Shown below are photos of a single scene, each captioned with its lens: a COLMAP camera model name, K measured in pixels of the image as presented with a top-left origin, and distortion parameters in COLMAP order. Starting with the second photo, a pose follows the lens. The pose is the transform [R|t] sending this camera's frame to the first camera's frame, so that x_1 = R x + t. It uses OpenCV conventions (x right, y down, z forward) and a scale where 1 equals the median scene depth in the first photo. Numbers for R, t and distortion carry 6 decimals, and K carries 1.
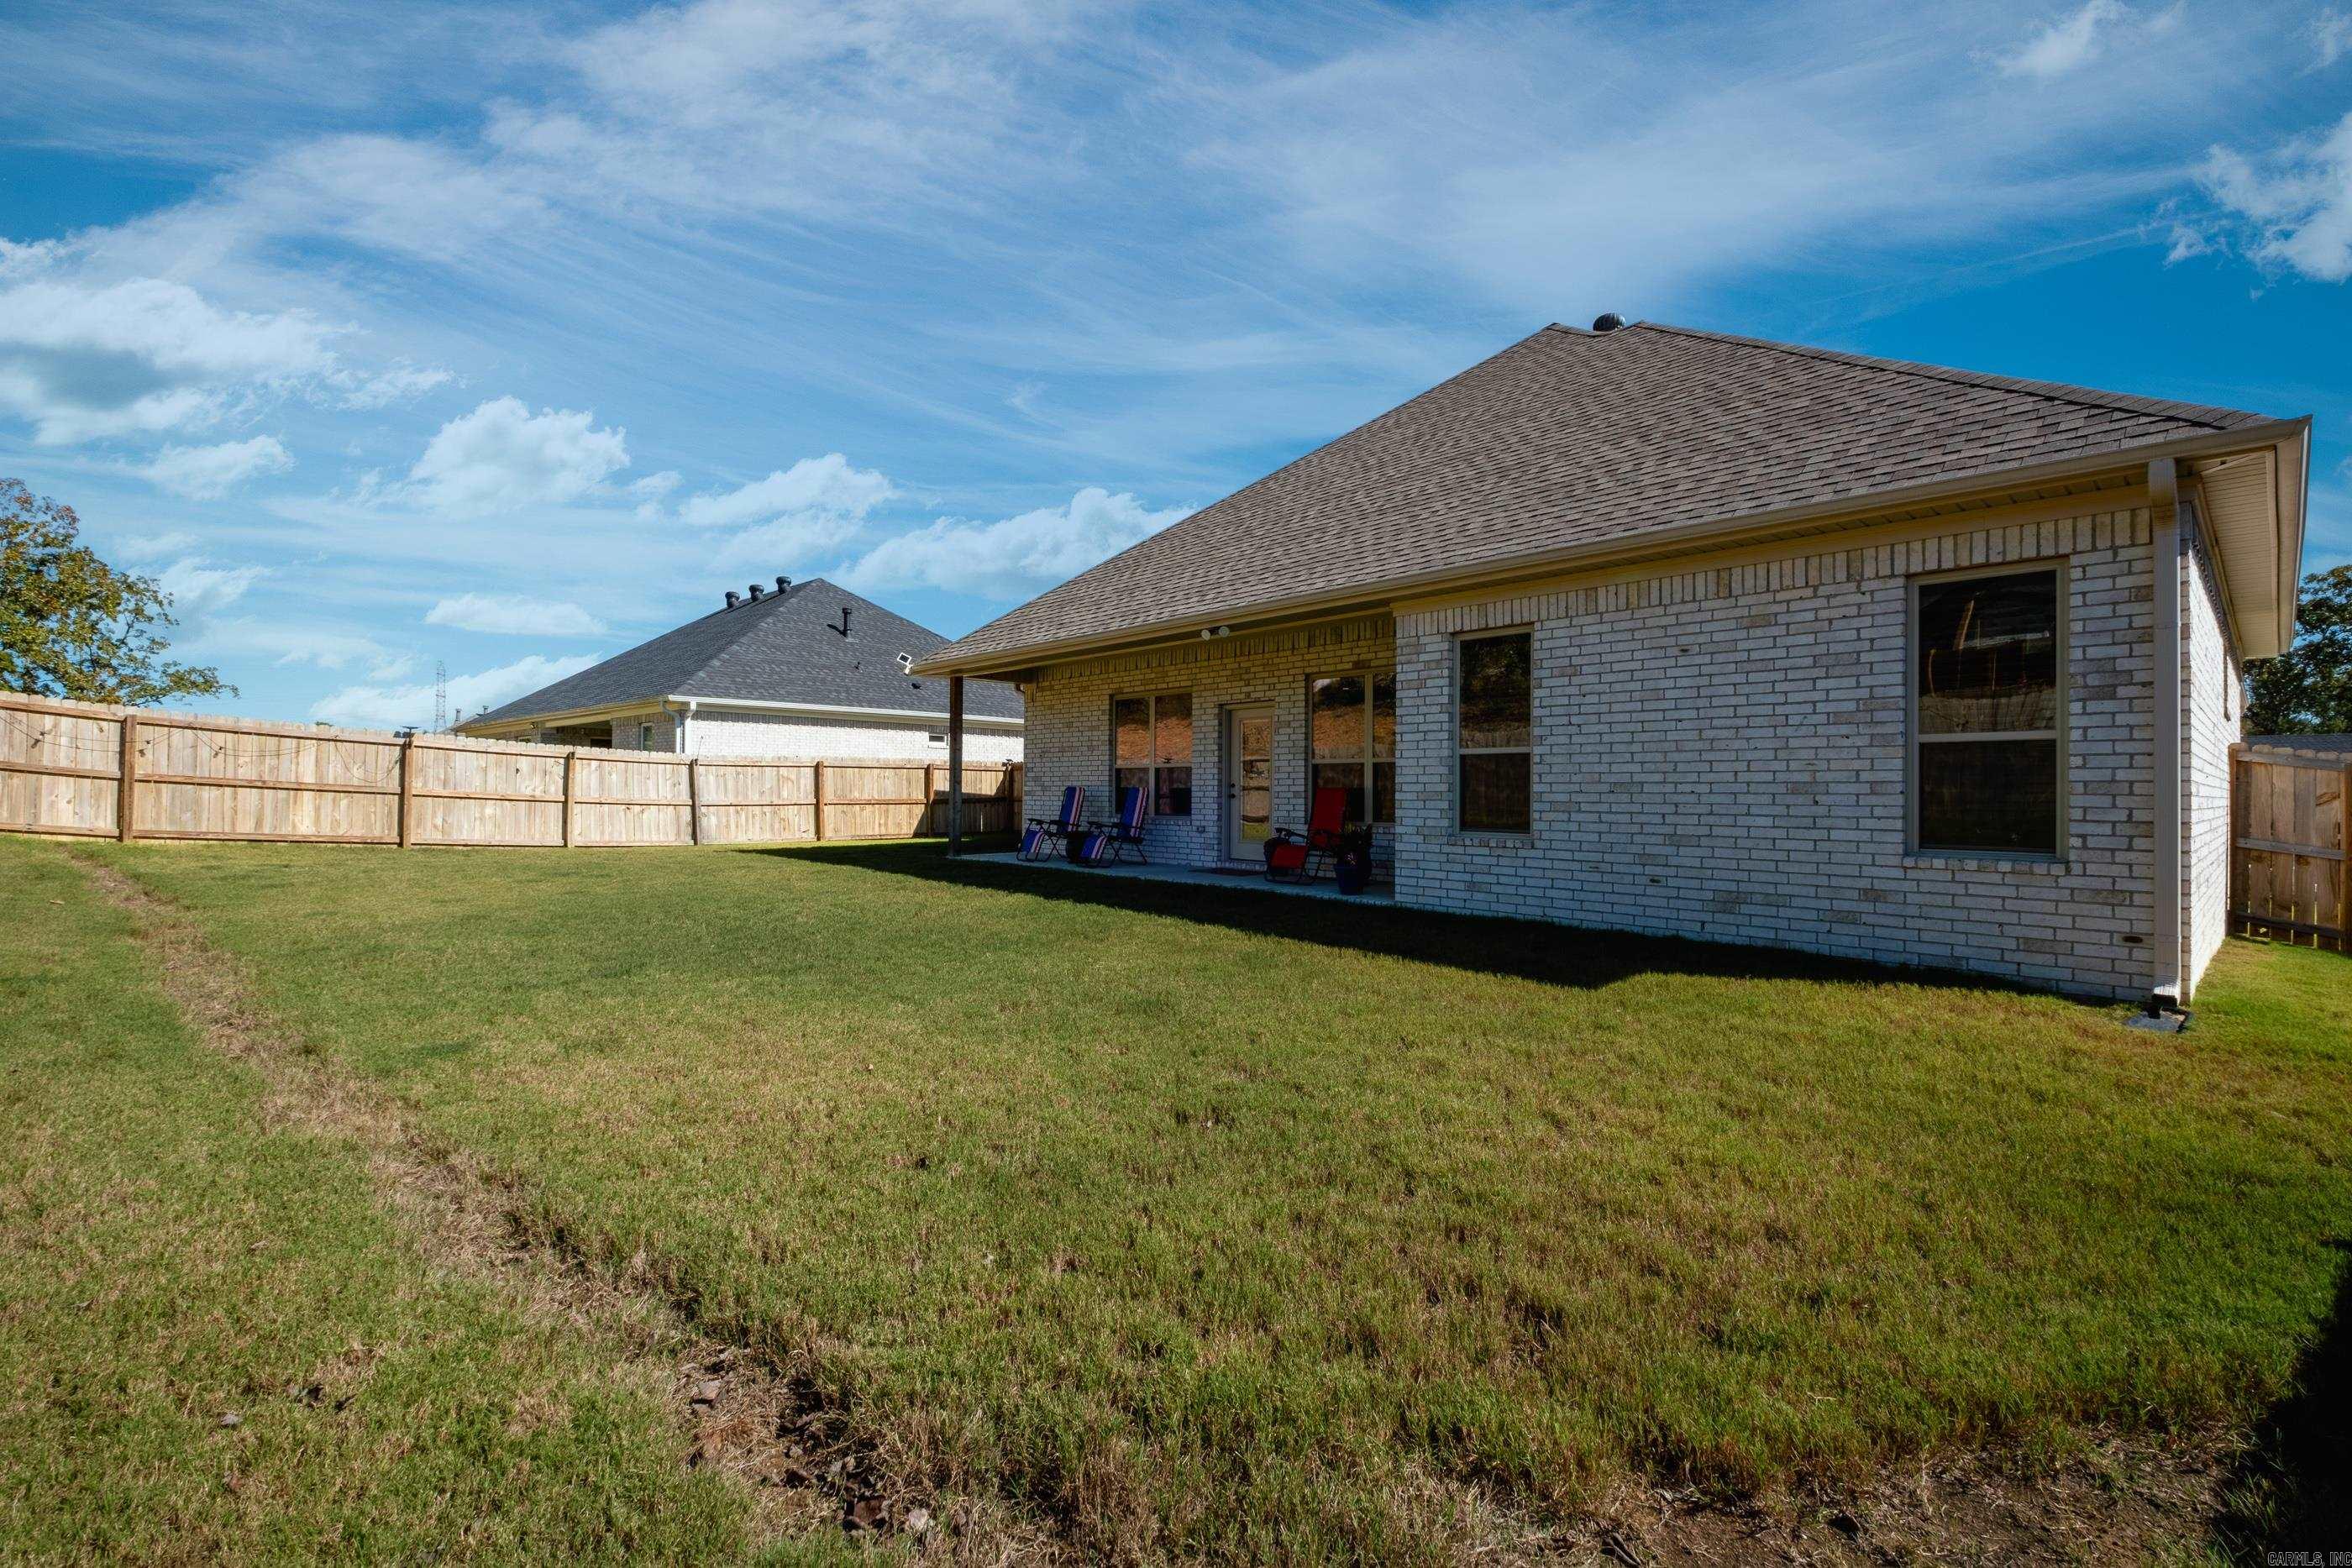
lens RADIAL K [[1030.7, 0, 1176.0], [0, 1030.7, 784.0], [0, 0, 1]] dist [0.001119, -0.000371]
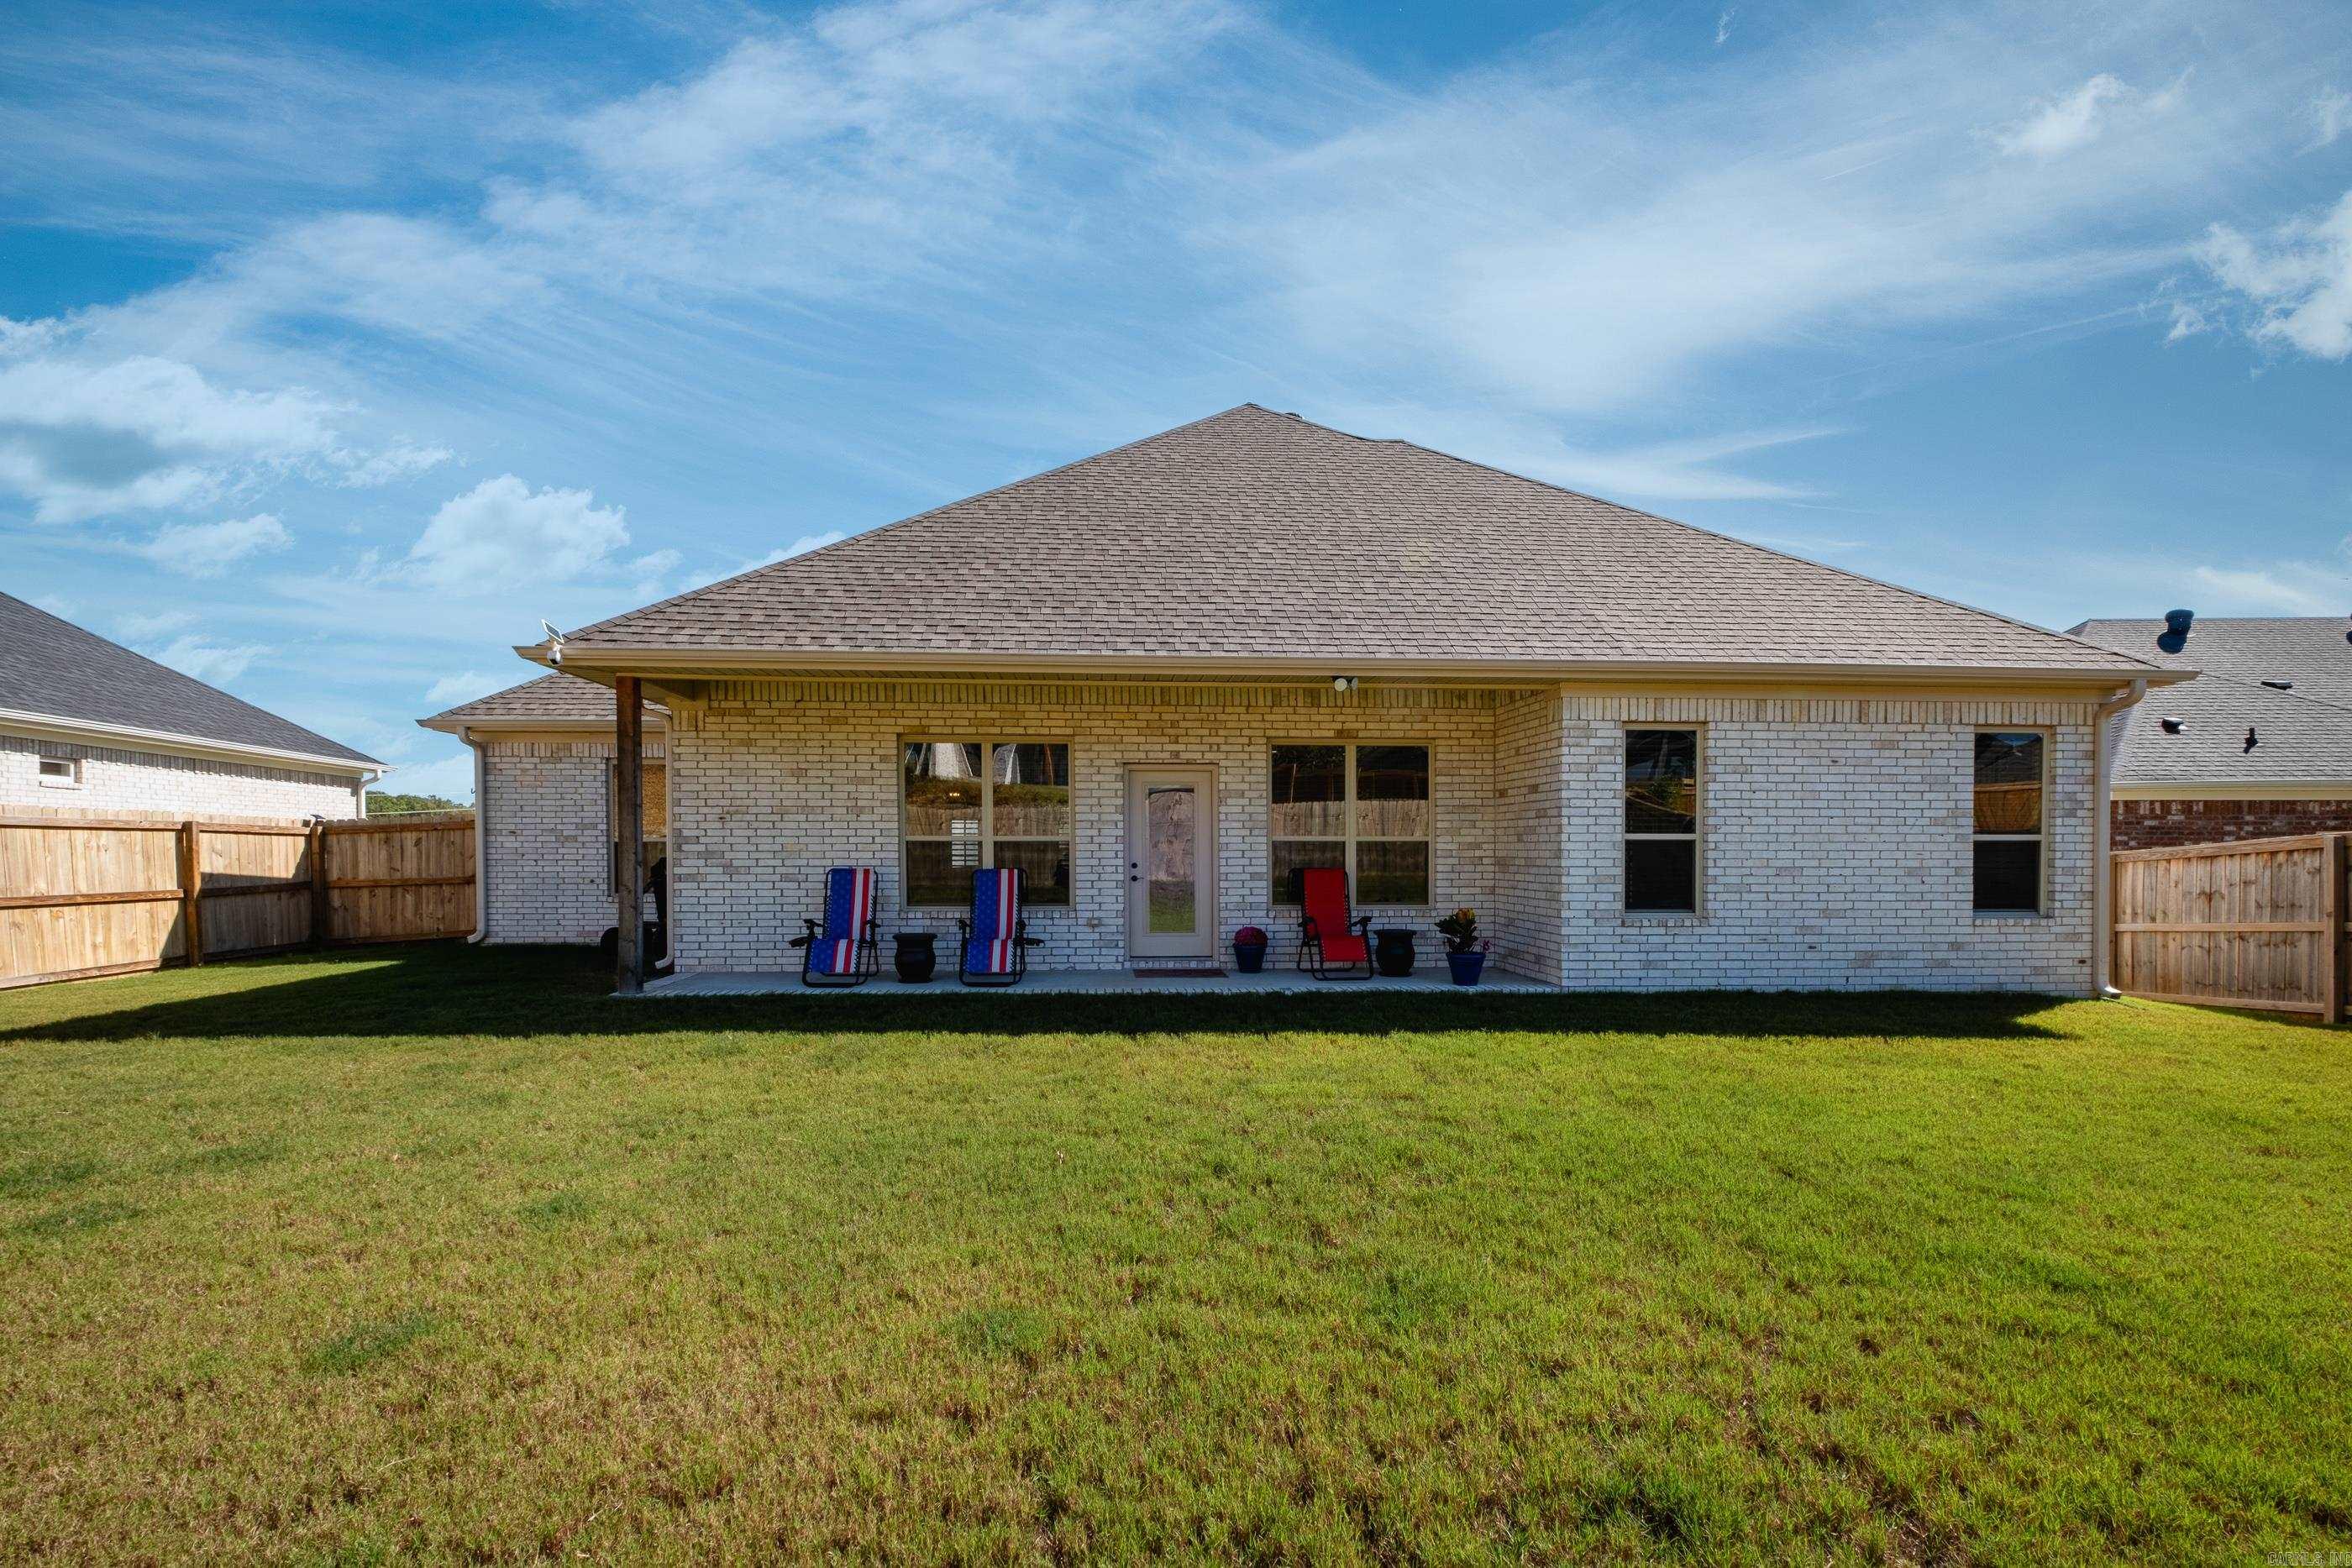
lens RADIAL K [[1029.8, 0, 1231.1], [0, 1029.8, 876.3], [0, 0, 1]] dist [0.000806, -0.000097]
pose [[0.620998, -0.018354, 0.783597, -0.886970], [-0.003205, 0.999658, 0.025955, -0.019284], [-0.783805, -0.018629, 0.620727, 0.750294]]
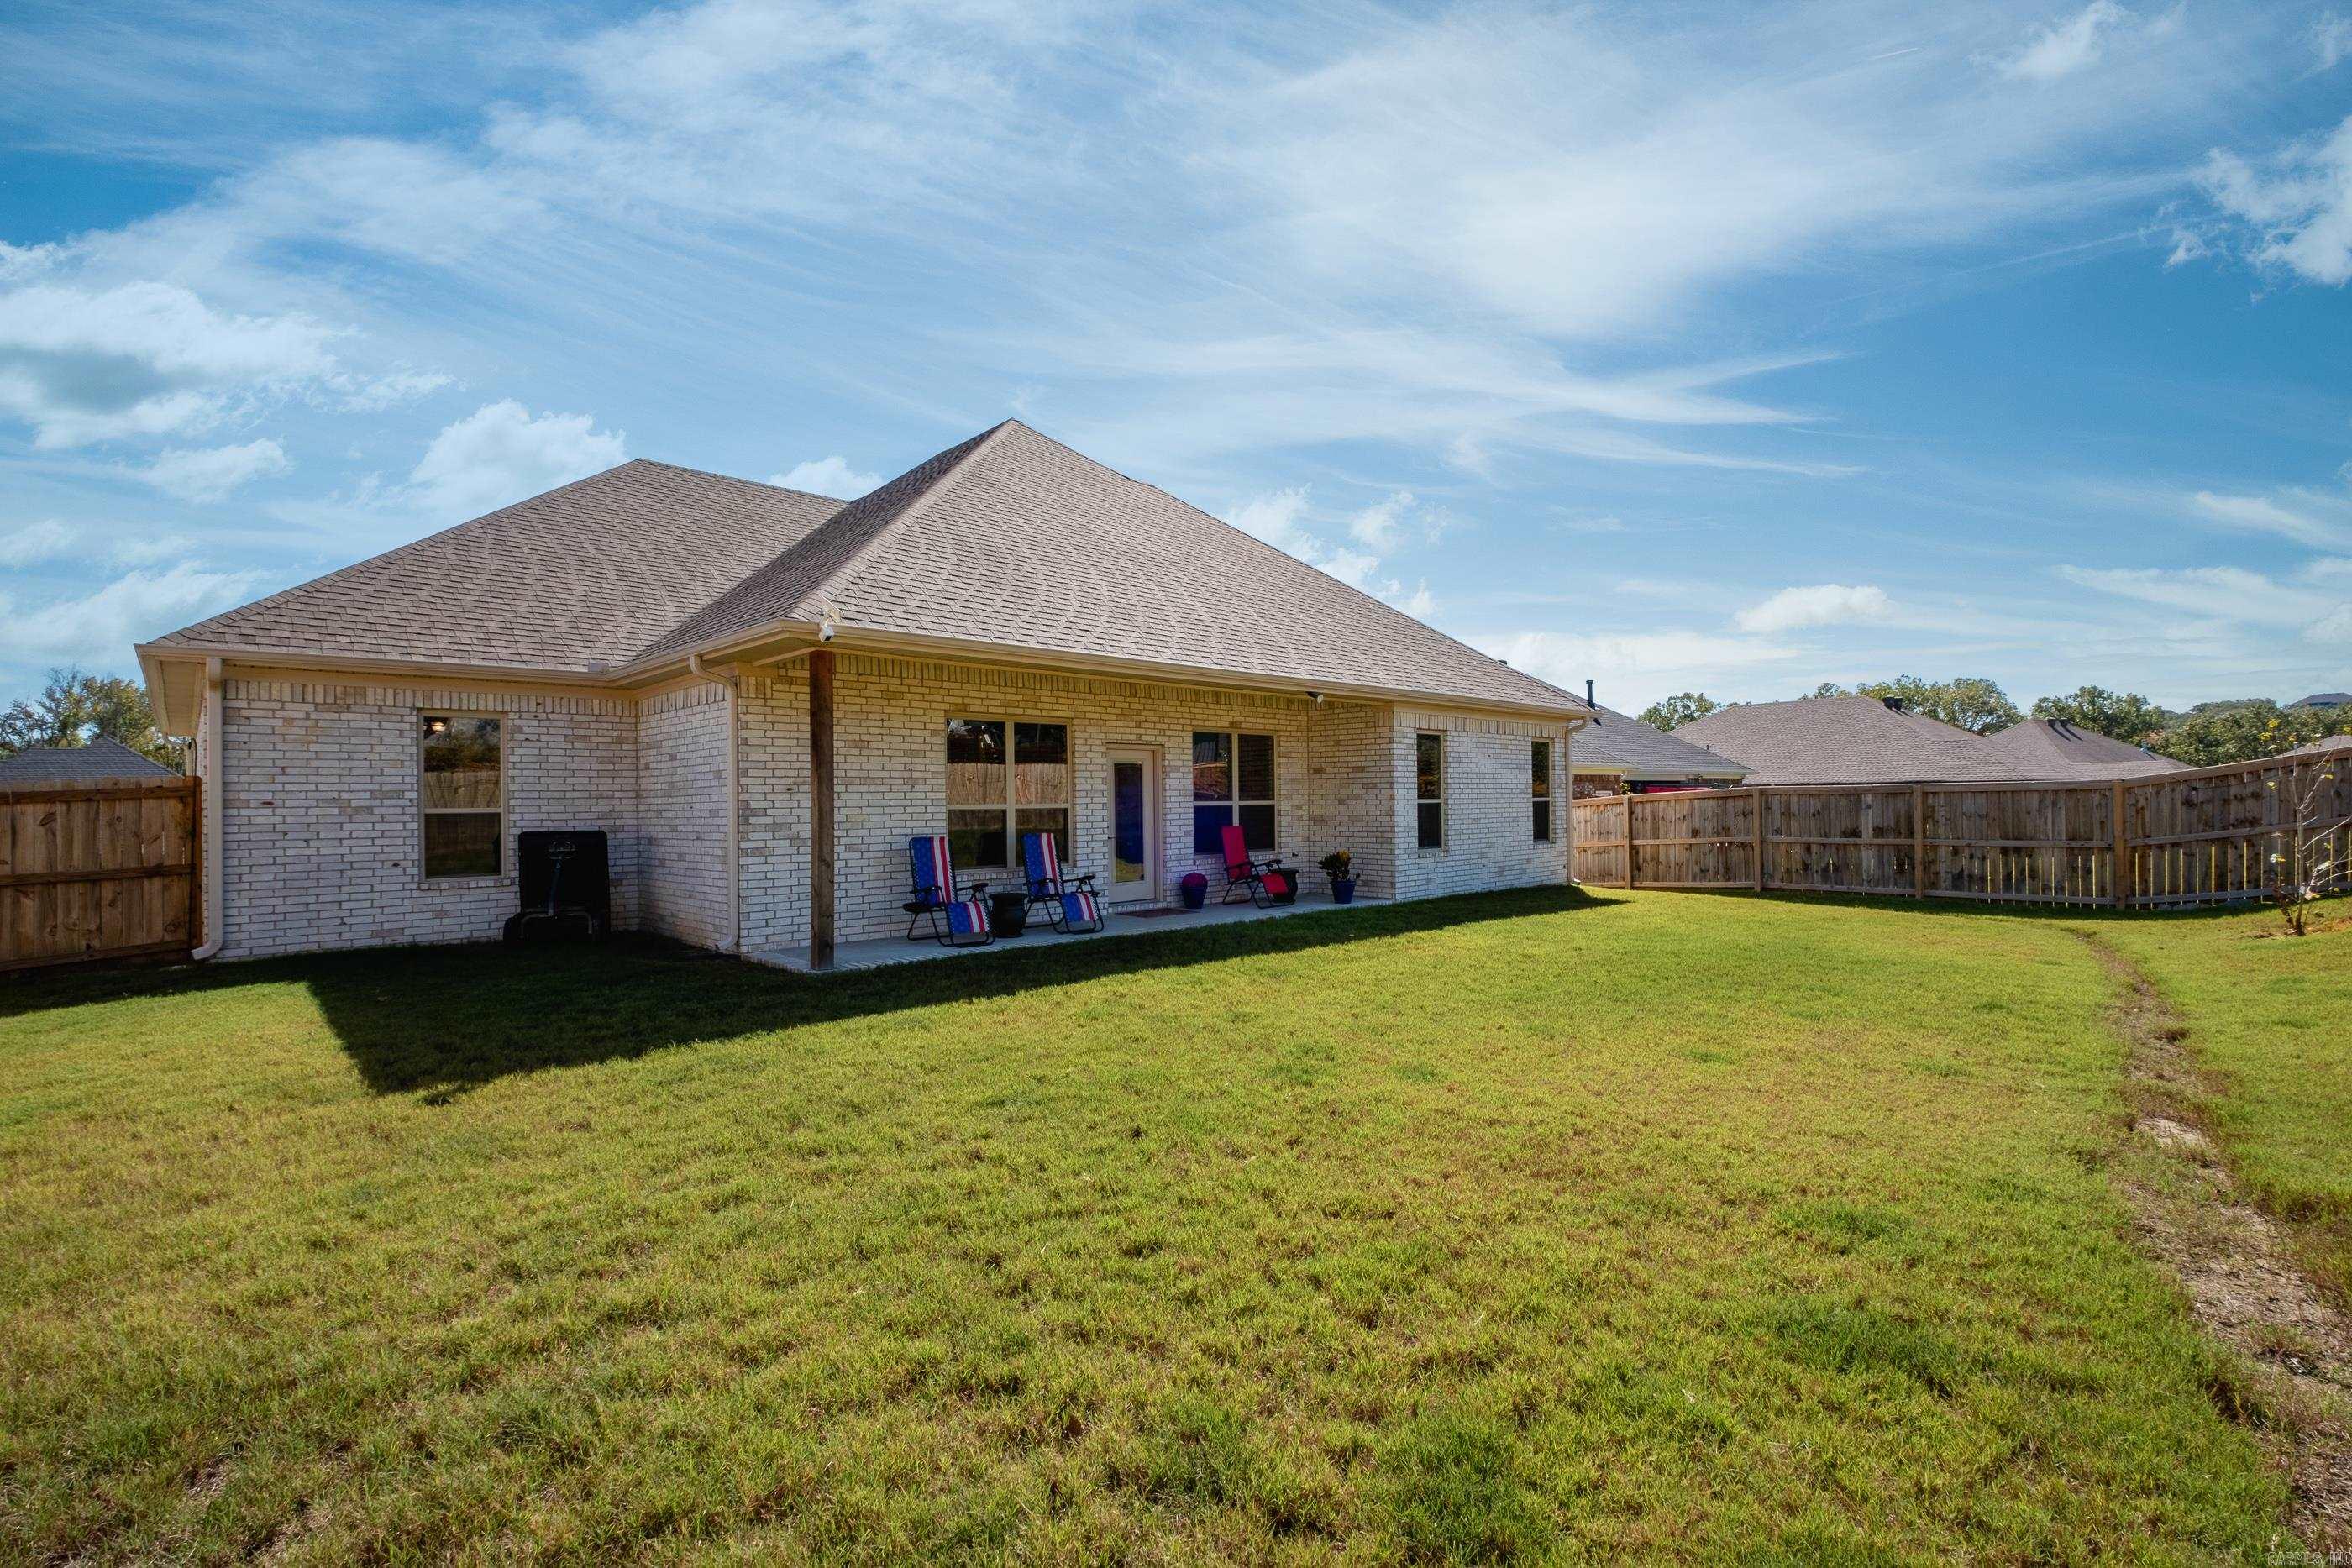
lens RADIAL K [[1004.1, 0, 1187.7], [0, 1004.1, 798.1], [0, 0, 1]] dist [-0.004173, -0.000348]
pose [[-0.014766, -0.000016, 0.999891, -1.480001], [0.004930, 0.999988, 0.000089, -0.043048], [-0.999879, 0.004931, -0.014765, 1.561594]]
